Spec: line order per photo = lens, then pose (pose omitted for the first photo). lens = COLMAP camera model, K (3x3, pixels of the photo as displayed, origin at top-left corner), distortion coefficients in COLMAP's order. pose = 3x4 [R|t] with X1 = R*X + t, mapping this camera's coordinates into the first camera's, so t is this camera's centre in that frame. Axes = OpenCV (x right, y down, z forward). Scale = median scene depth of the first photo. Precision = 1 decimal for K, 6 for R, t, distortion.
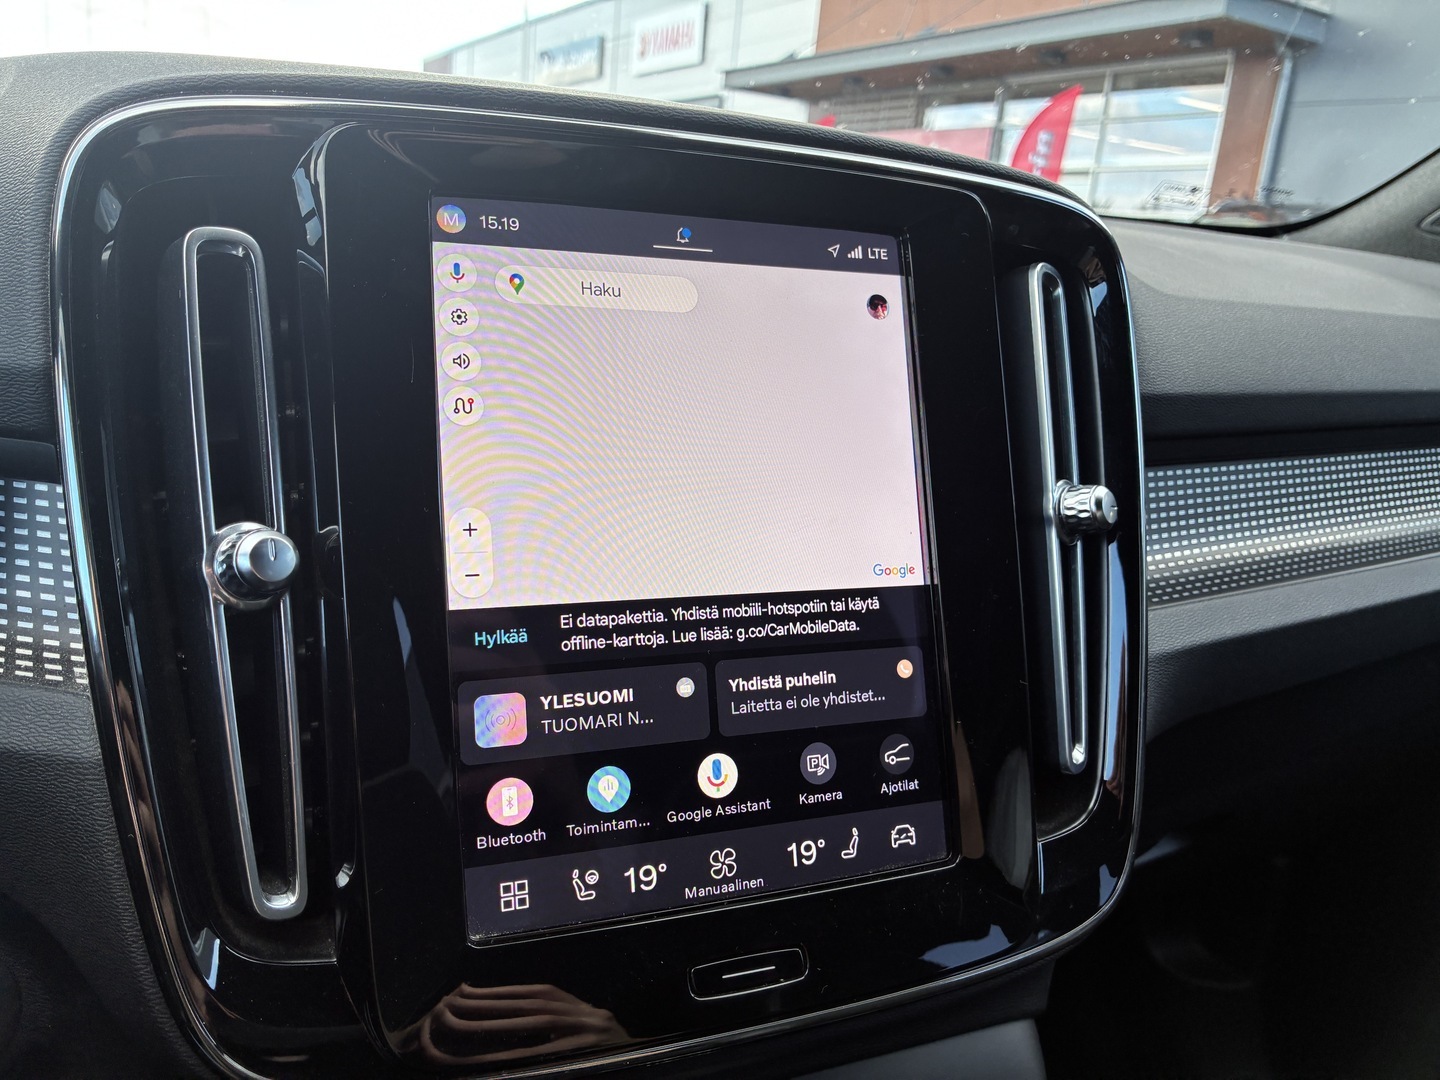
lens RADIAL K [[1120.6, 0, 720.0], [0, 1120.6, 540.0], [0, 0, 1]] dist [-0.044701, -0.012048]
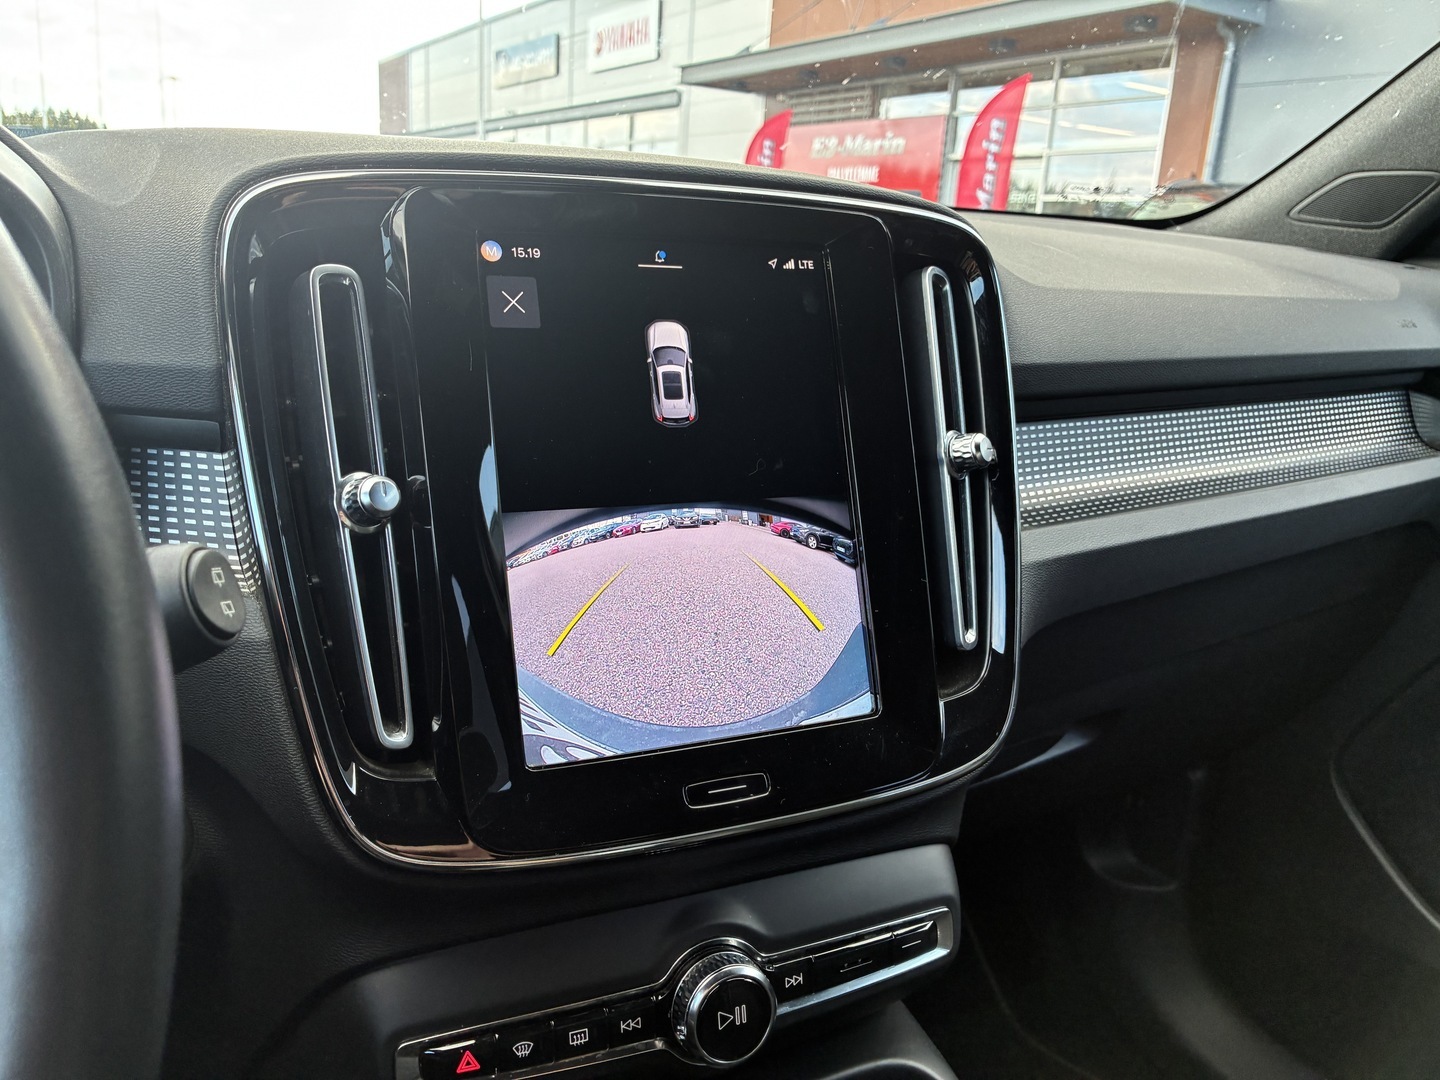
lens RADIAL K [[1120.6, 0, 720.0], [0, 1120.6, 540.0], [0, 0, 1]] dist [-0.044701, -0.012048]
pose [[0.999067, -0.035772, 0.024194, -0.004674], [0.035615, 0.999342, 0.006915, 0.054473], [-0.024425, -0.006047, 0.999683, -0.307244]]
